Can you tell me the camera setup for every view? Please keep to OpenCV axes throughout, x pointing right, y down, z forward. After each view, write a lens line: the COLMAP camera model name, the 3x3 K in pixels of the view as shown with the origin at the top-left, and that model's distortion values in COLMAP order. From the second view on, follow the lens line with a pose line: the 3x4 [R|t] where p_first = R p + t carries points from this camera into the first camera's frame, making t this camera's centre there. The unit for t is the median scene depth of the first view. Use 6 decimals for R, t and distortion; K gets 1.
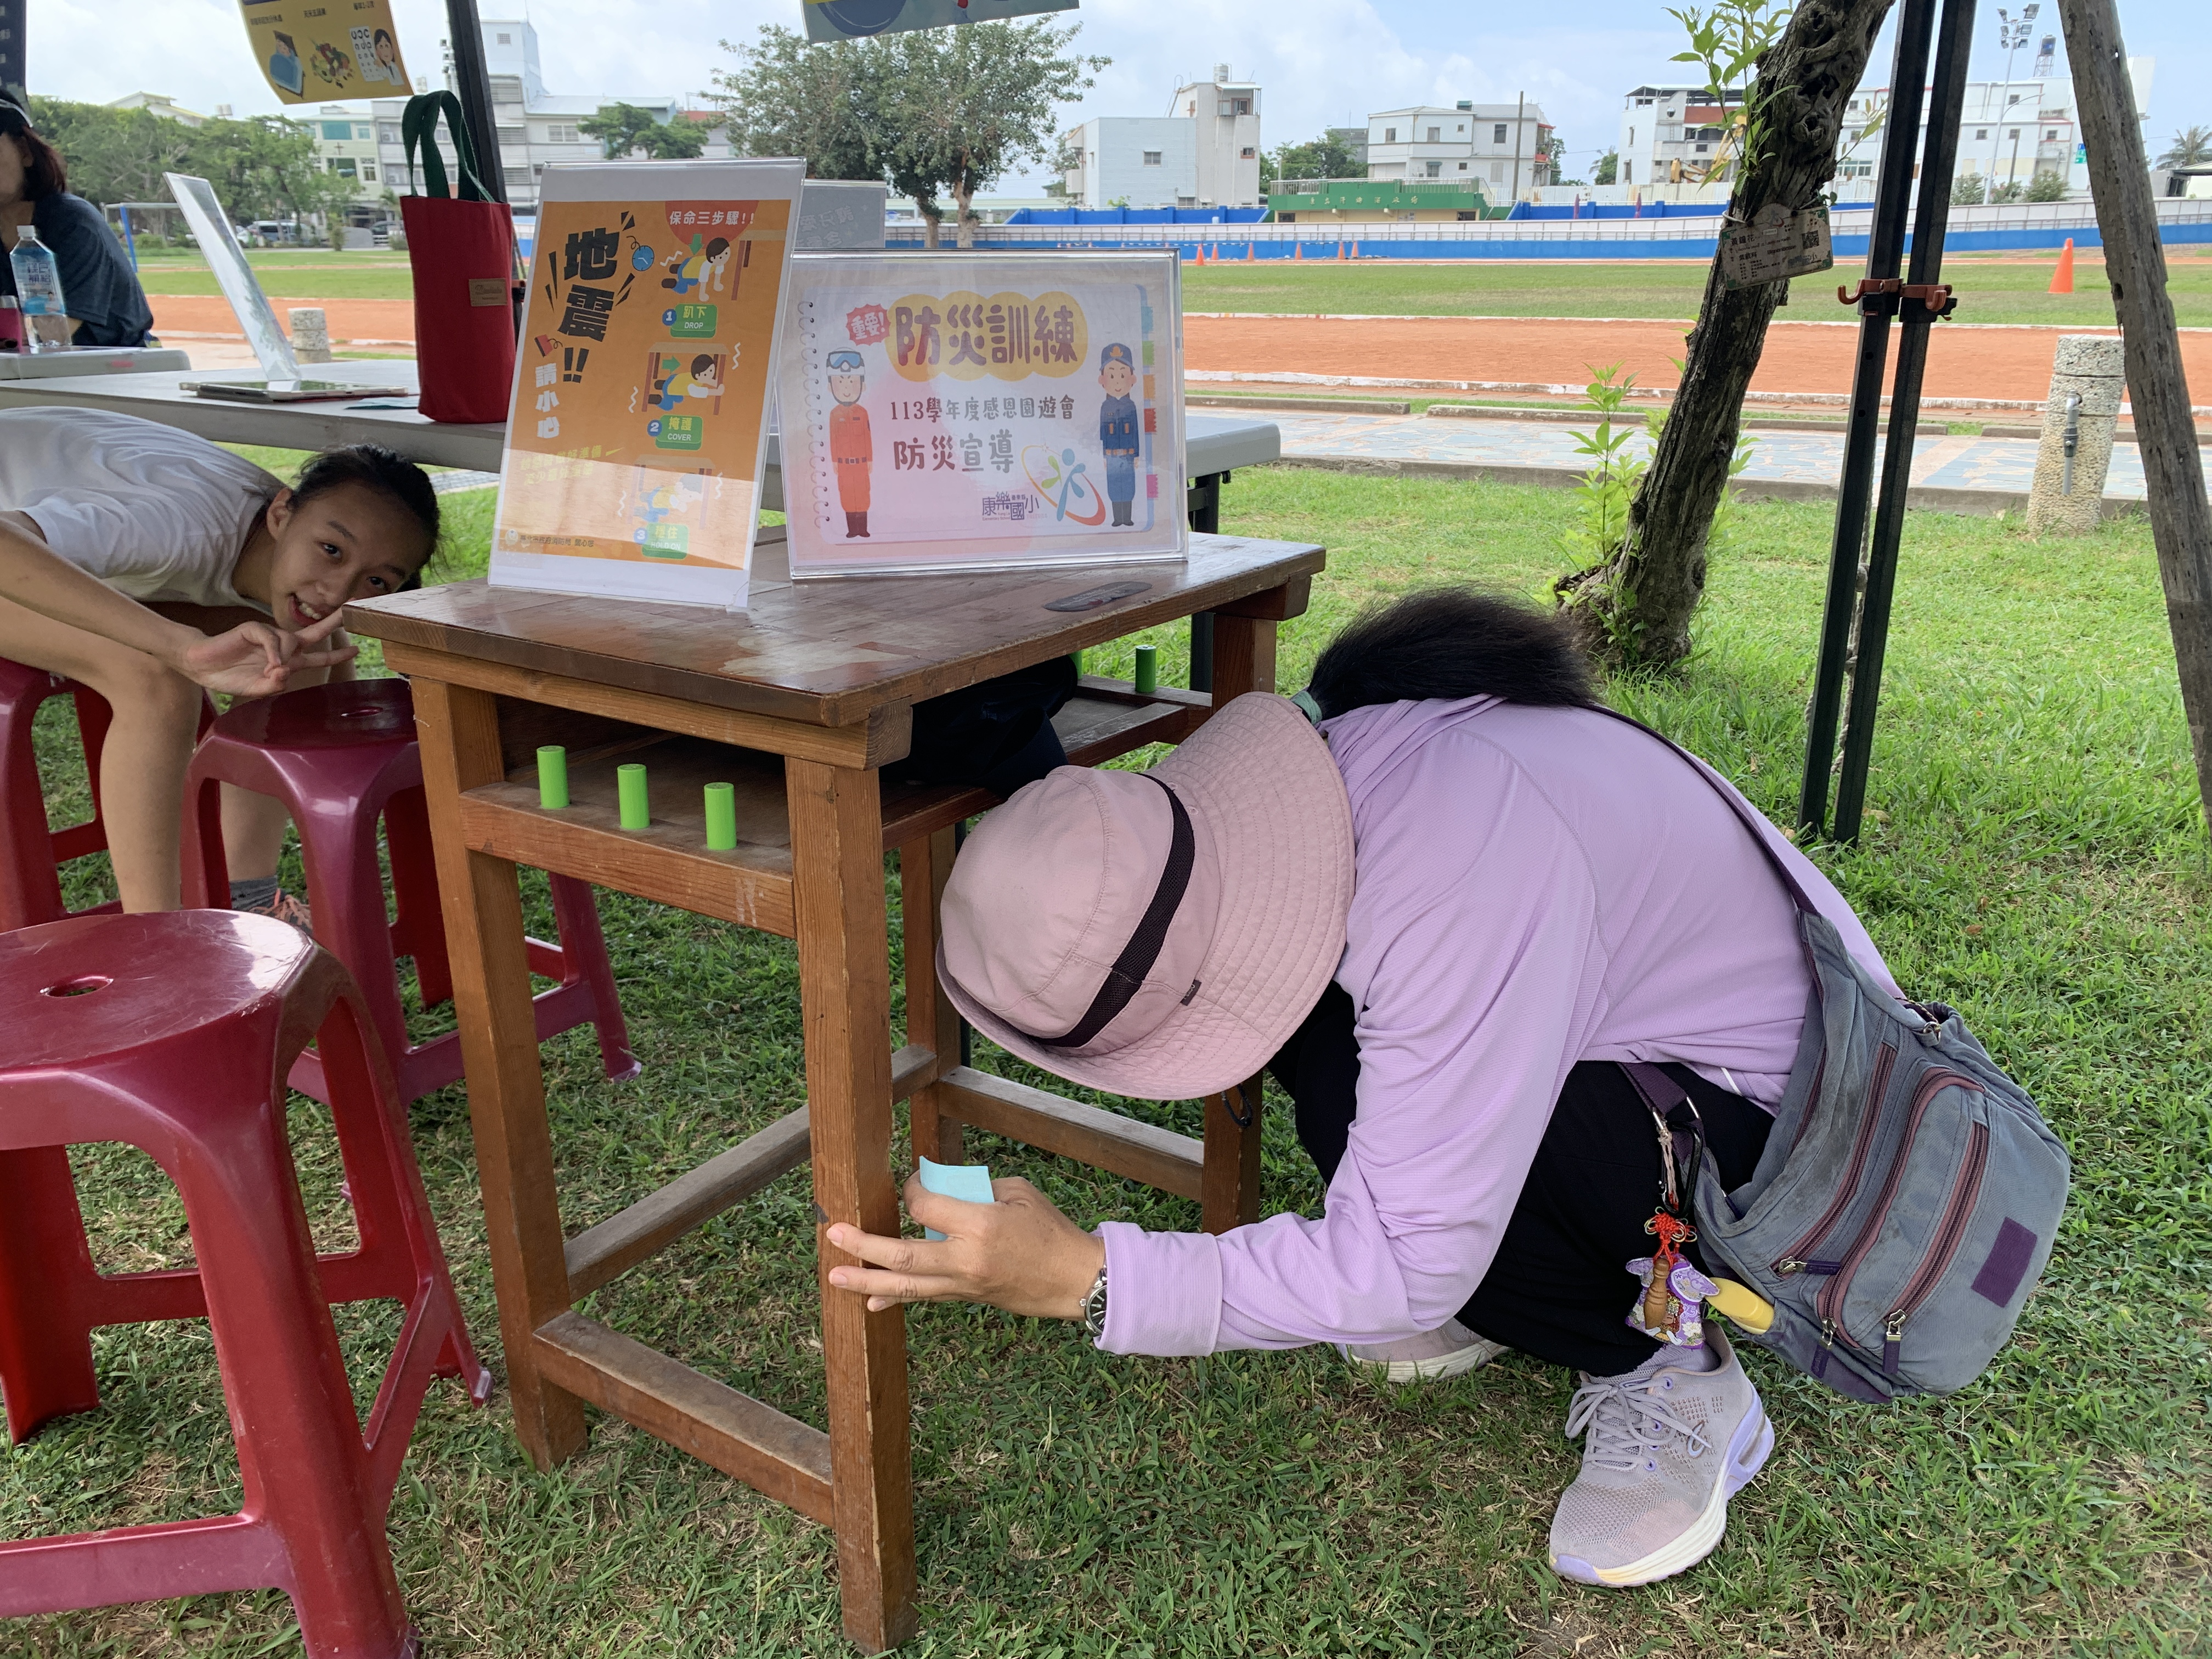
lens RADIAL K [[1691.0, 0, 1106.0], [0, 1691.0, 829.5], [0, 0, 1]] dist [-0.045595, 0.051774]
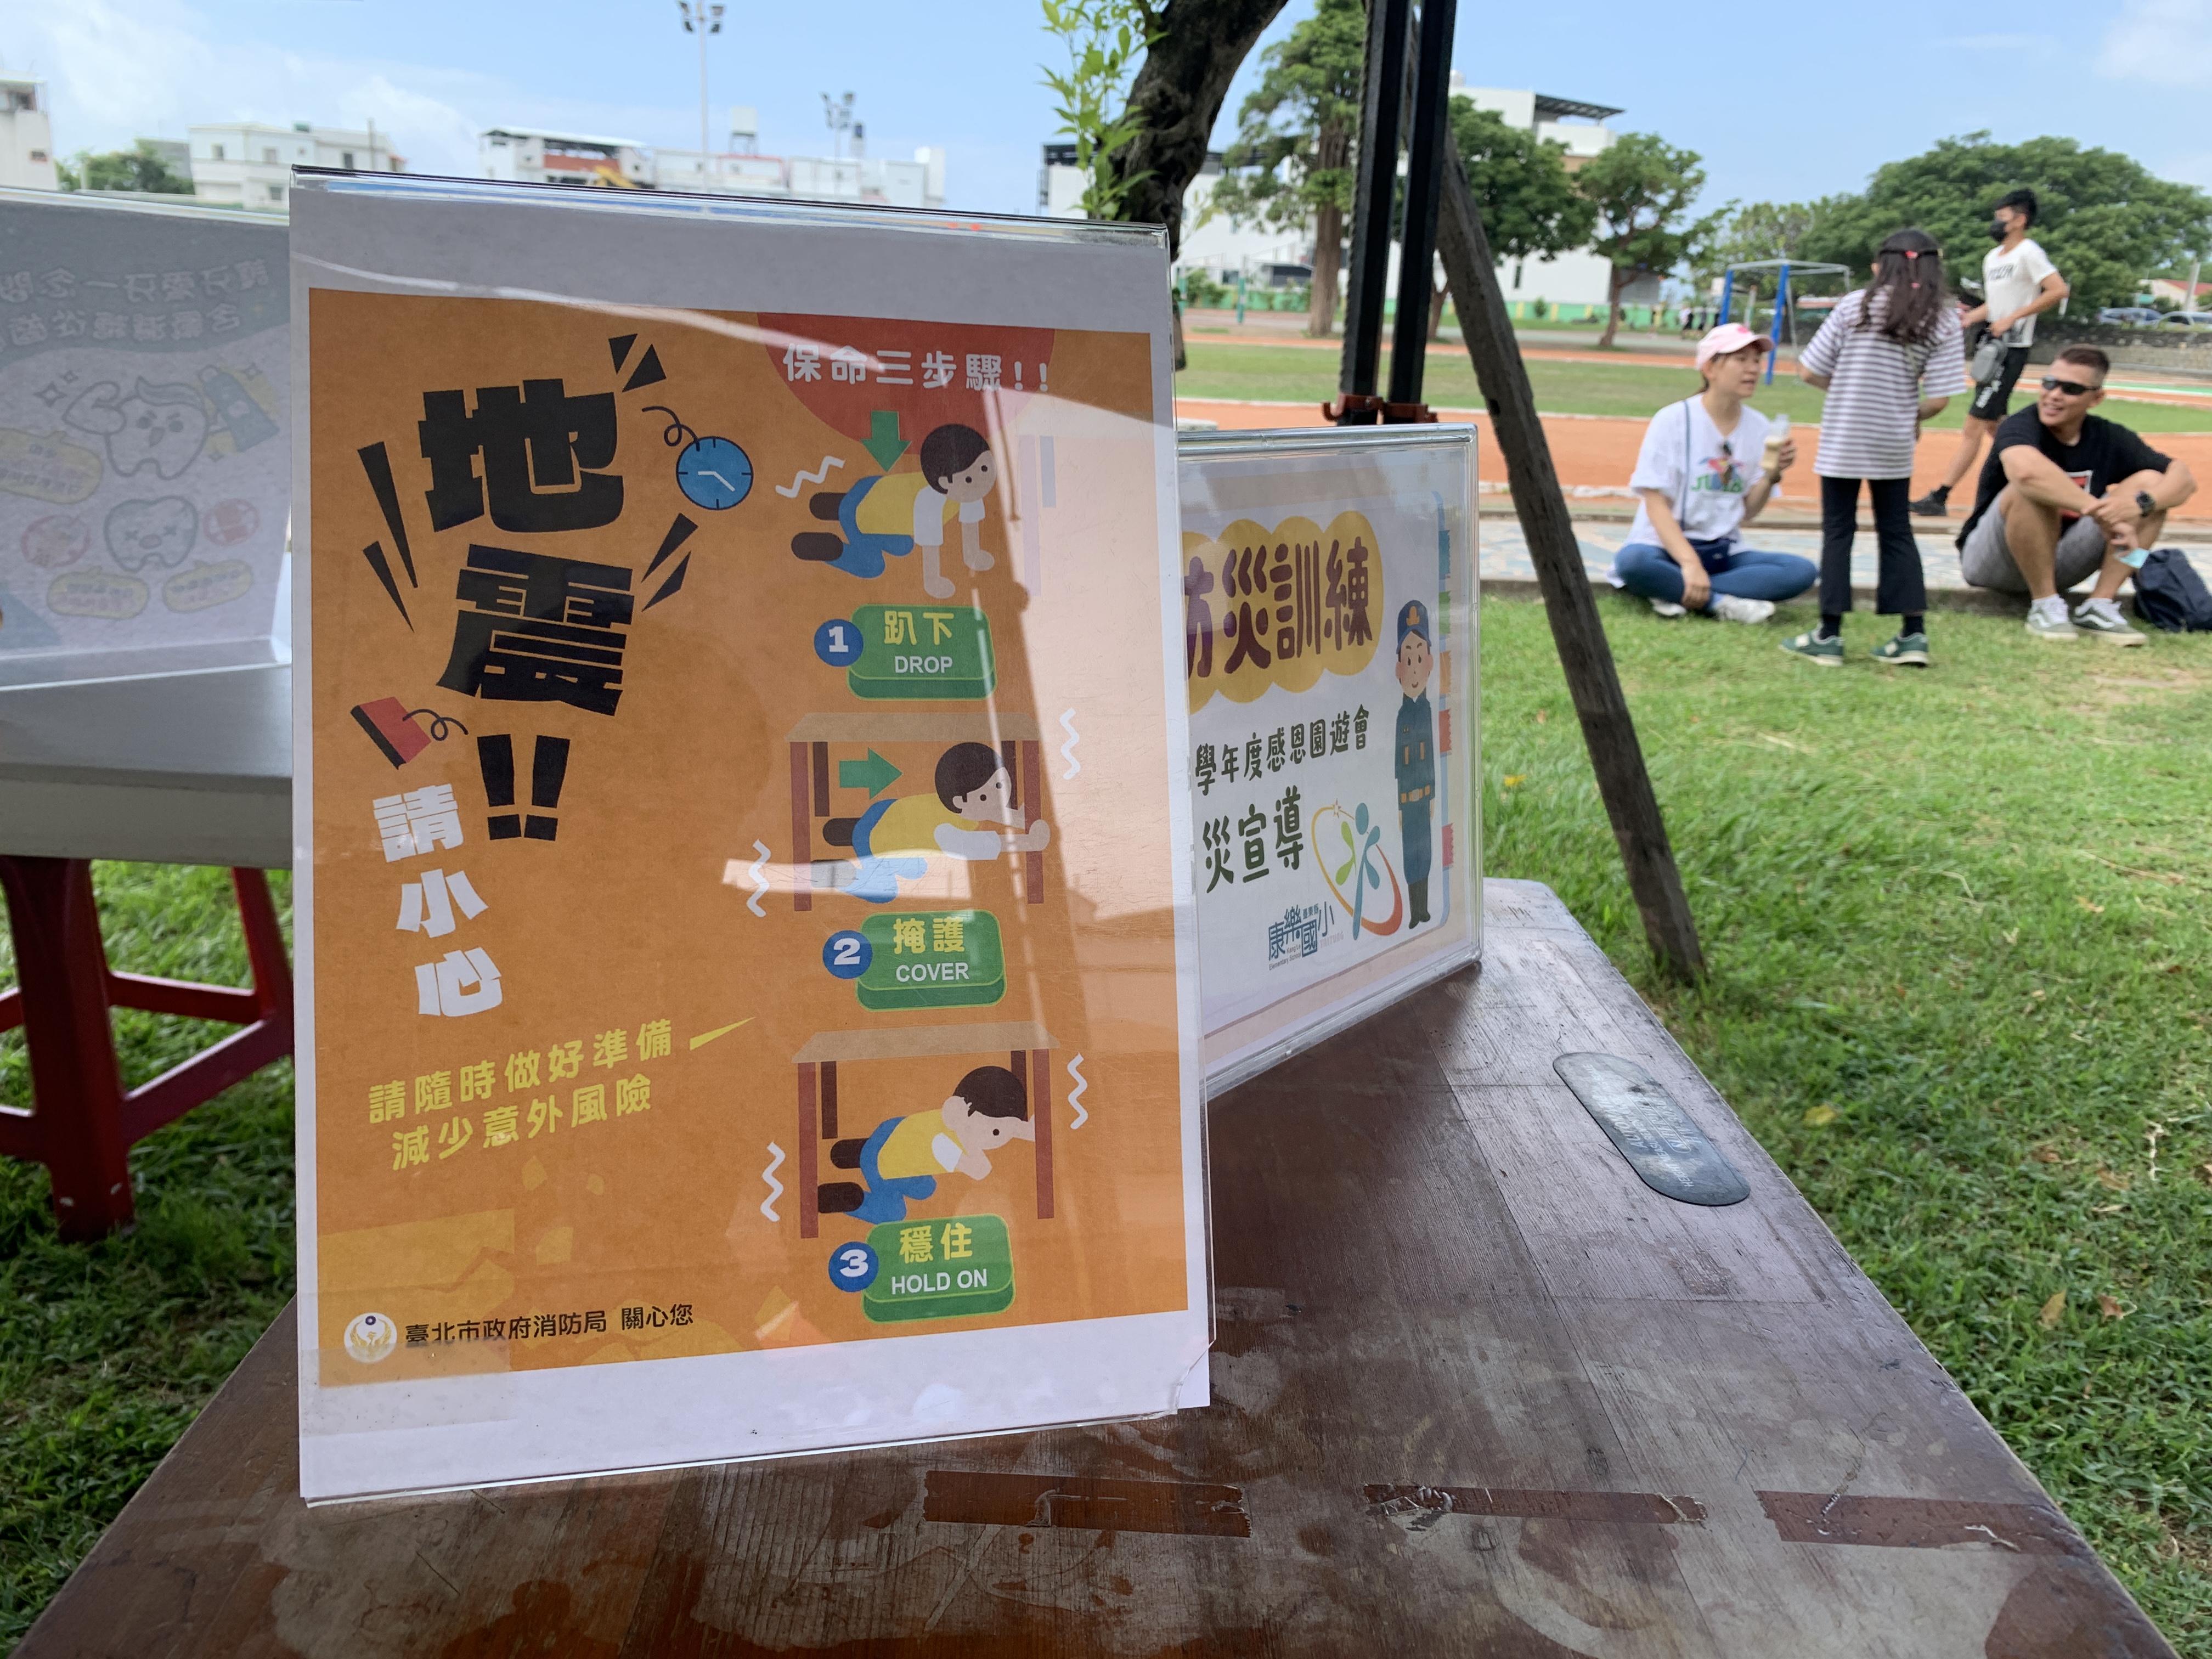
lens RADIAL K [[1628.4, 0, 1059.8], [0, 1628.4, 831.4], [0, 0, 1]] dist [0.021039, -0.008131]
pose [[0.818322, -0.135068, 0.558664, -0.393648], [0.142292, 0.989346, 0.030766, -0.251034], [-0.556868, 0.054317, 0.828823, 0.641913]]
